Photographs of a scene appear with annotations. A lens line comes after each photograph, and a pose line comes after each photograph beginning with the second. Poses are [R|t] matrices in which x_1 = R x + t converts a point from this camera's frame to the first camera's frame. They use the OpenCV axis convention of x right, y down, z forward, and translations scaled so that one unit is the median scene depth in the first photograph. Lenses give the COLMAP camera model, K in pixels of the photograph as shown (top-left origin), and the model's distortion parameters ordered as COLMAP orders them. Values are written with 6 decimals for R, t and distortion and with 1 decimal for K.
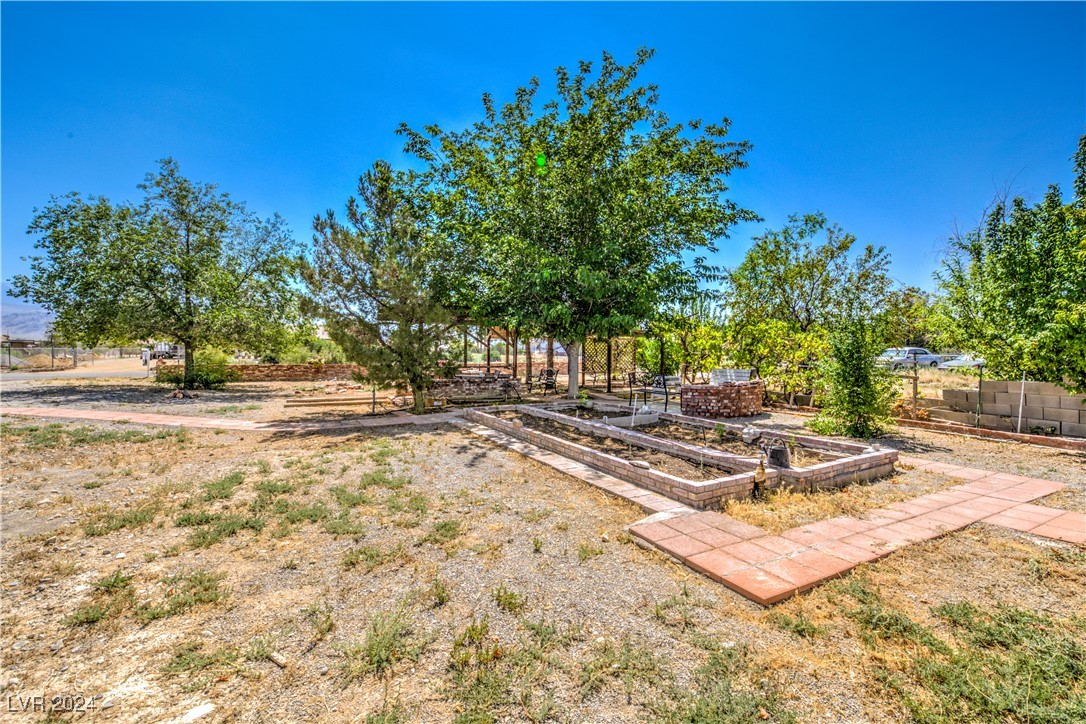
lens RADIAL K [[473.2, 0, 543.0], [0, 473.2, 362.0], [0, 0, 1]] dist [0.000228, -0.008859]
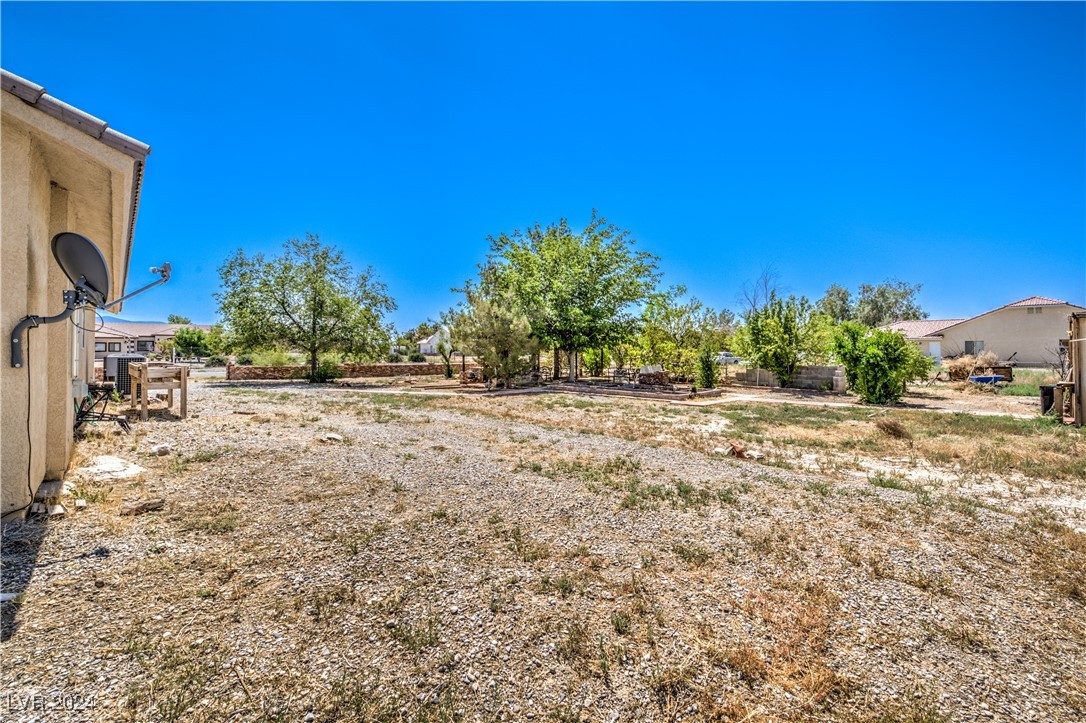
lens RADIAL K [[470.0, 0, 546.8], [0, 470.0, 346.7], [0, 0, 1]] dist [0.012381, -0.008736]
pose [[0.955804, 0.004745, 0.293967, -0.888175], [0.003443, 0.999621, -0.027328, -0.017941], [-0.293985, 0.027132, 0.955425, -1.151629]]
